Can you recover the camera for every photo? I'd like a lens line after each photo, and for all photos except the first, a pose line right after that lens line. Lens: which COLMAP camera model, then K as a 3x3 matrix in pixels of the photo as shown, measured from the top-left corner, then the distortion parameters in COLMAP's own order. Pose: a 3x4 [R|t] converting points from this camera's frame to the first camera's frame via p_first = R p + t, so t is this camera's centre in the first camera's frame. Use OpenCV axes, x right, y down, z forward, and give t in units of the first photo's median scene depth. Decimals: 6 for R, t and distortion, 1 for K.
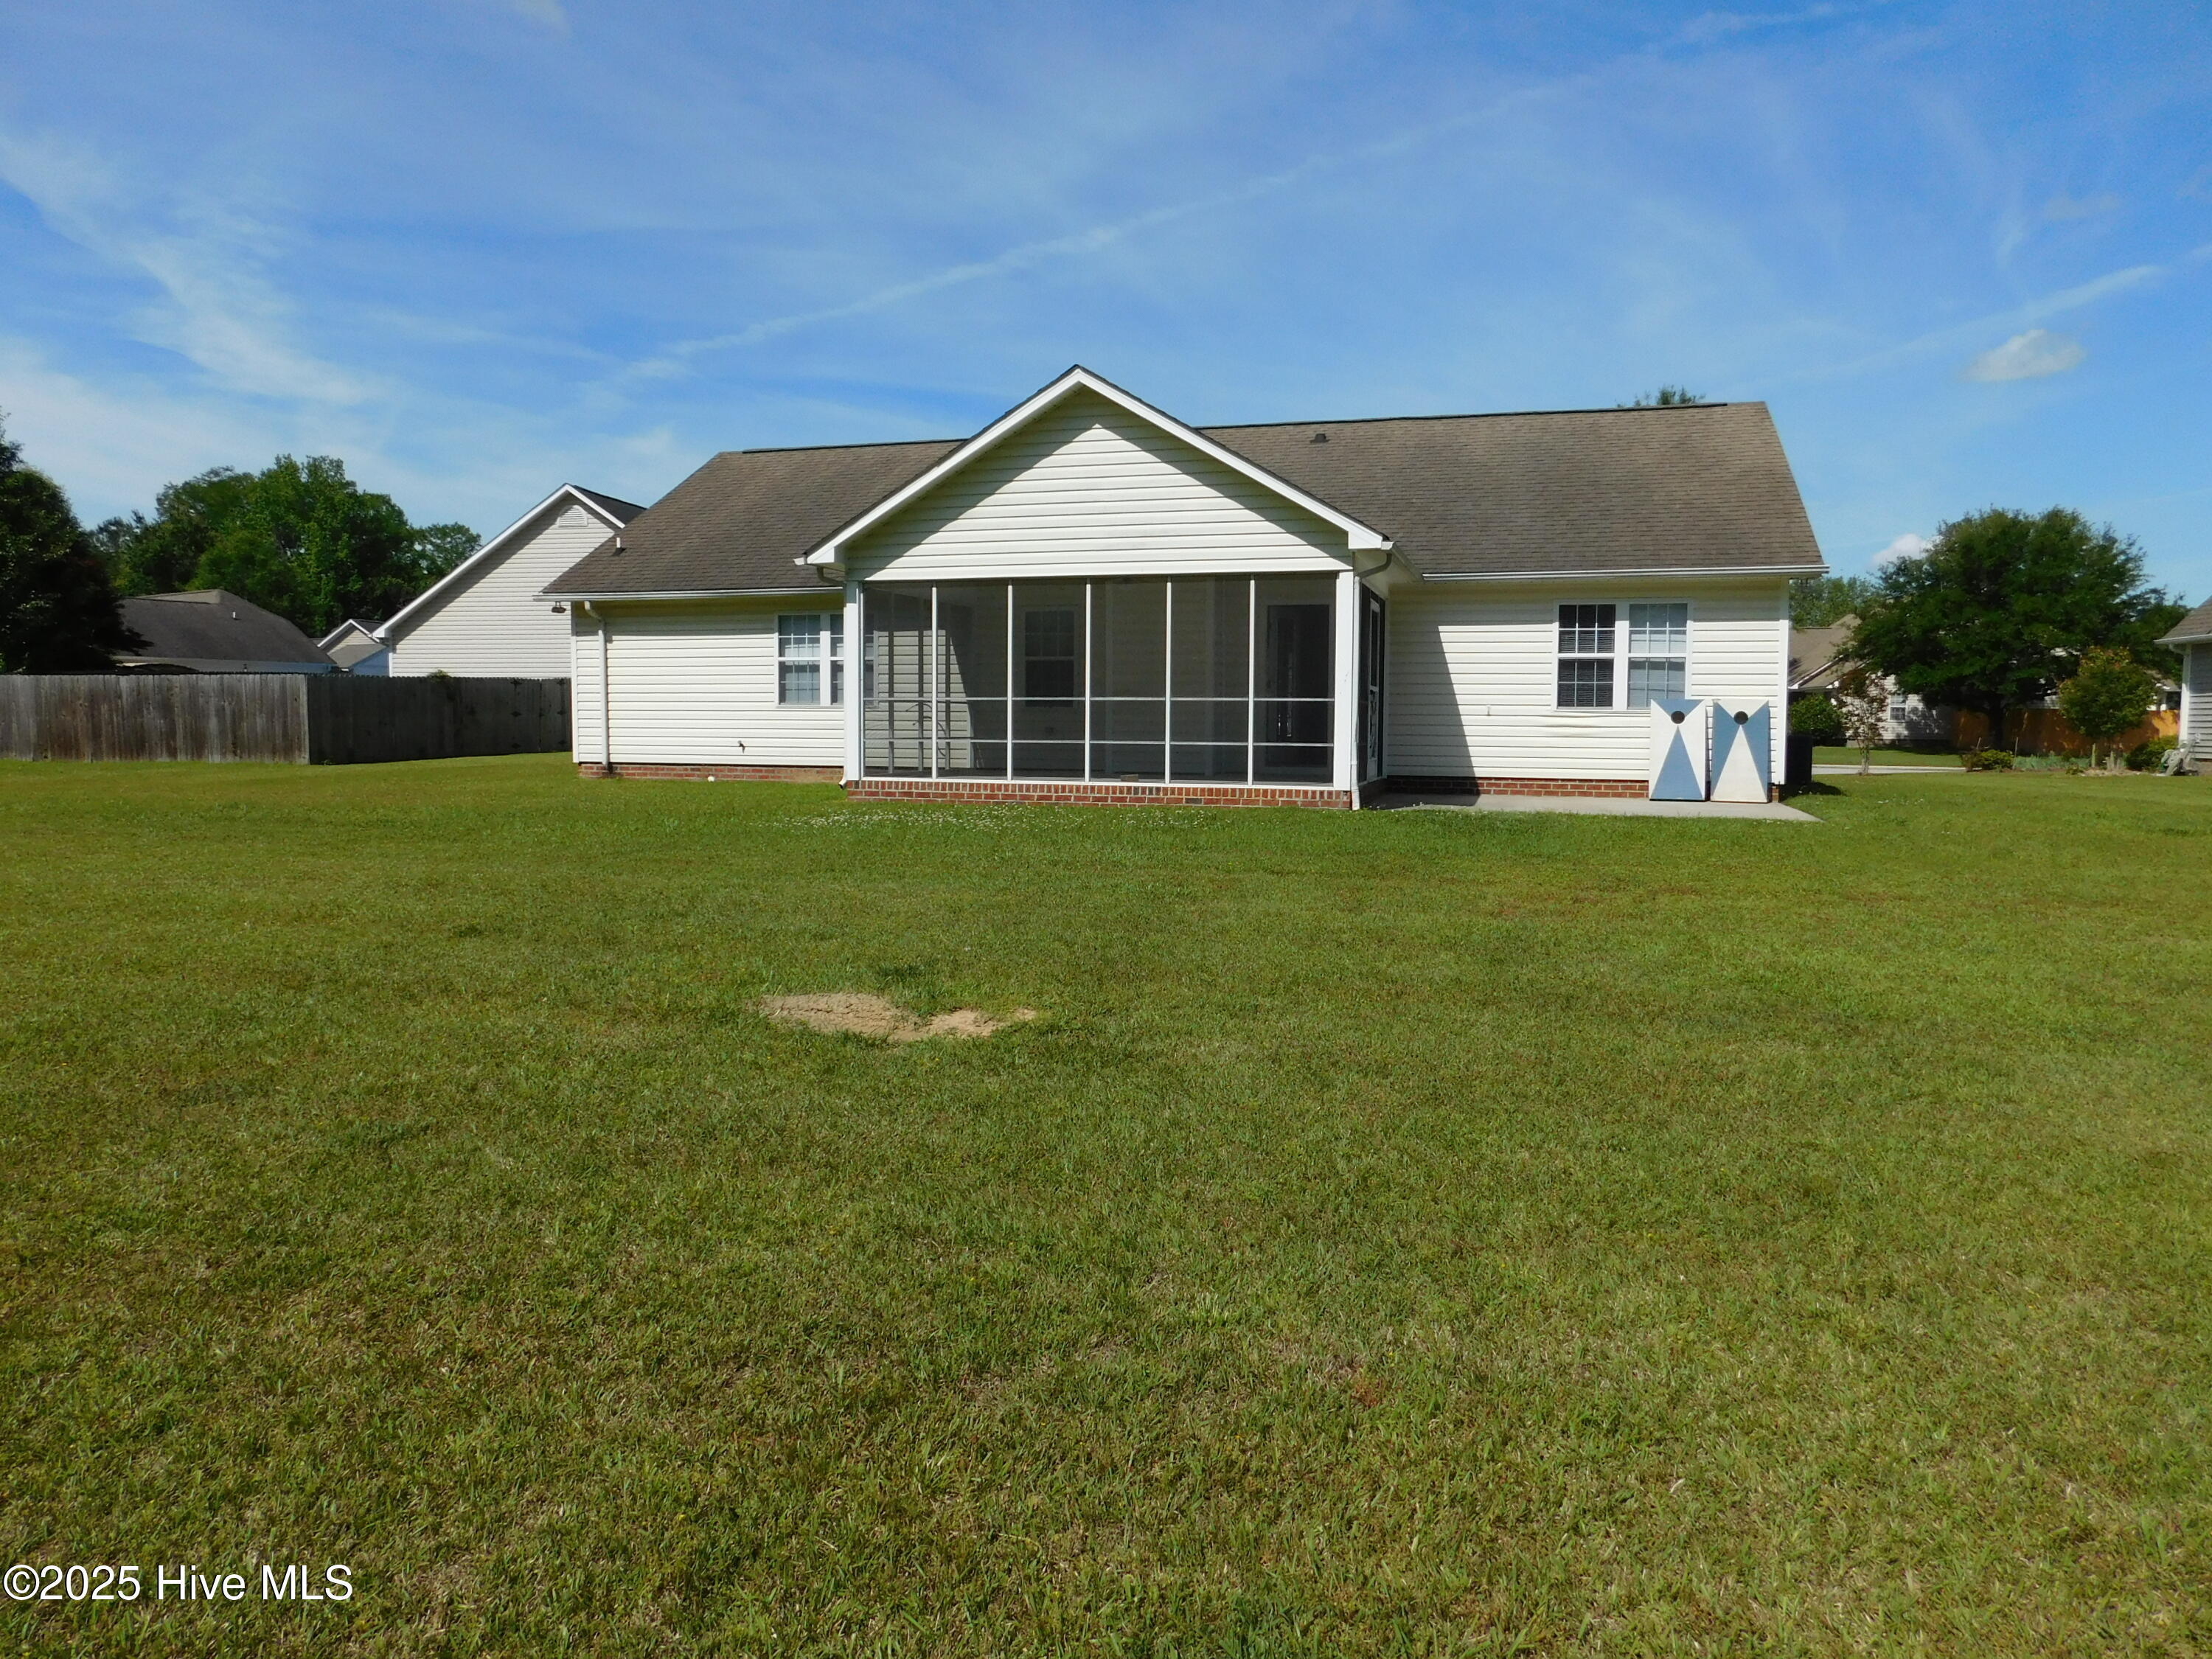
lens RADIAL K [[1463.5, 0, 1101.9], [0, 1463.5, 827.5], [0, 0, 1]] dist [-0.080724, 0.107316]
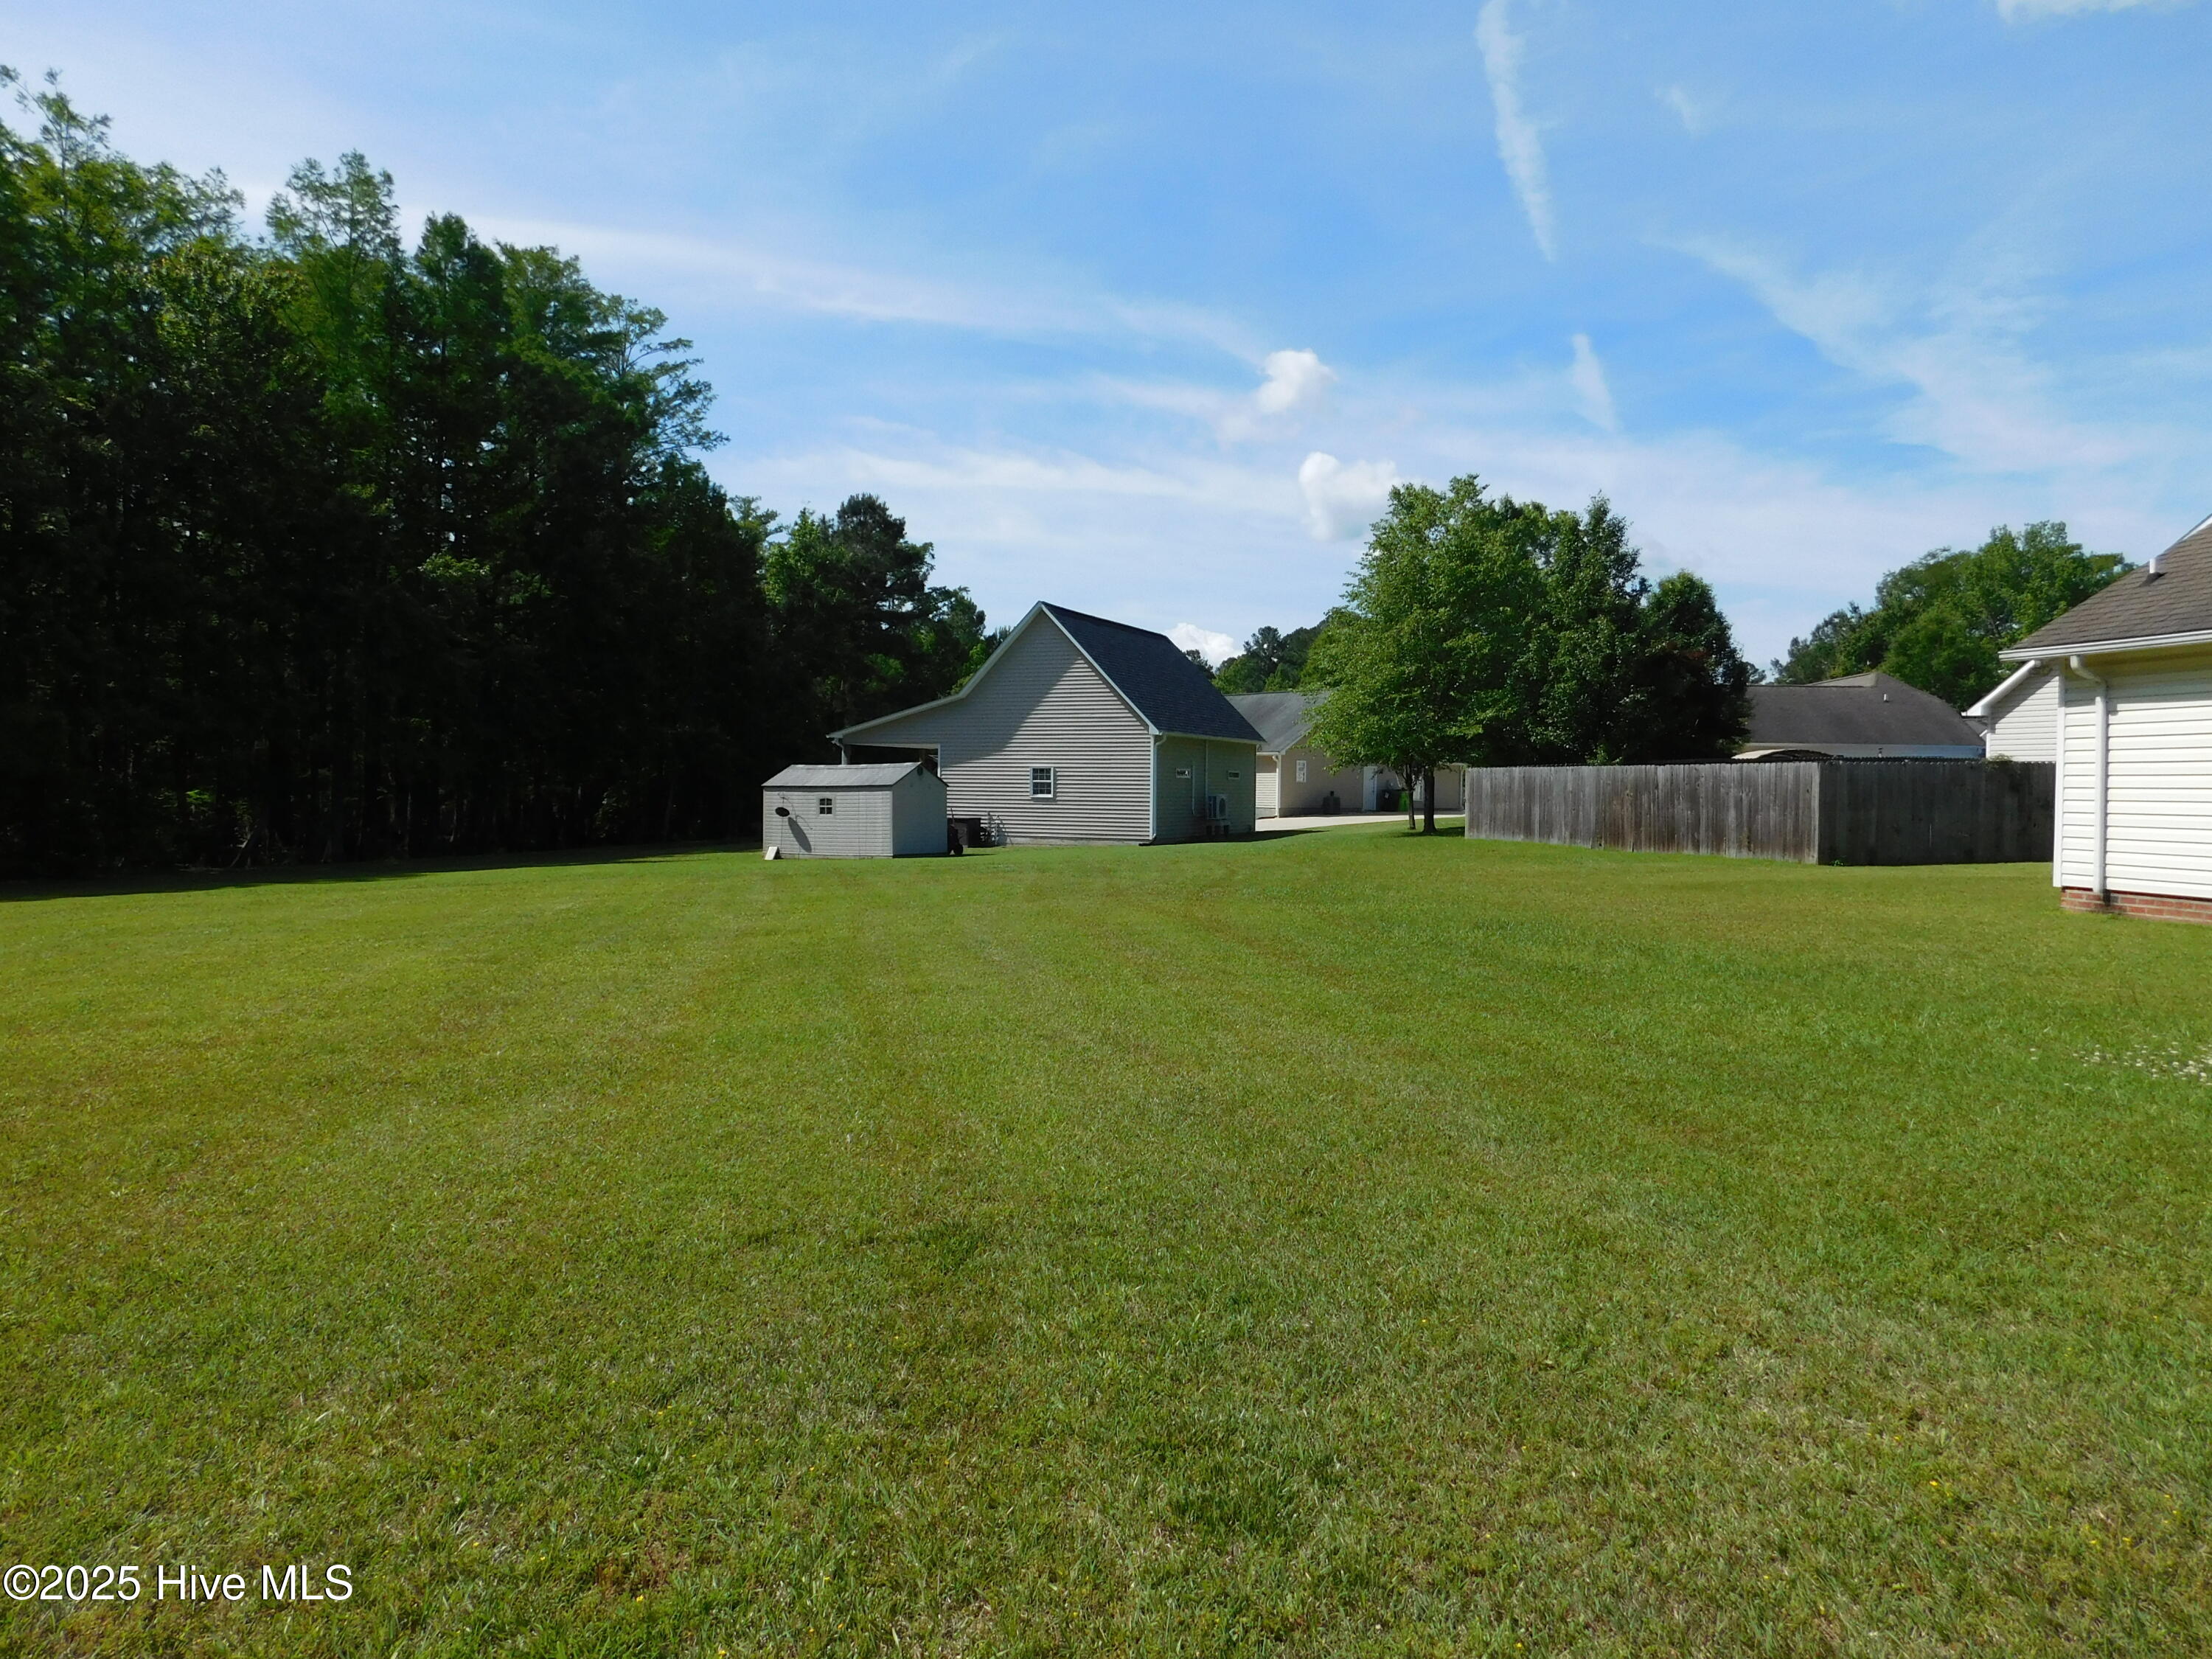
lens RADIAL K [[1498.4, 0, 1103.5], [0, 1498.4, 793.4], [0, 0, 1]] dist [-0.085820, 0.086472]
pose [[0.476470, 0.004973, -0.879177, 0.025678], [-0.075303, 0.996540, -0.035173, -0.019620], [0.875960, 0.082963, 0.475196, 0.167416]]
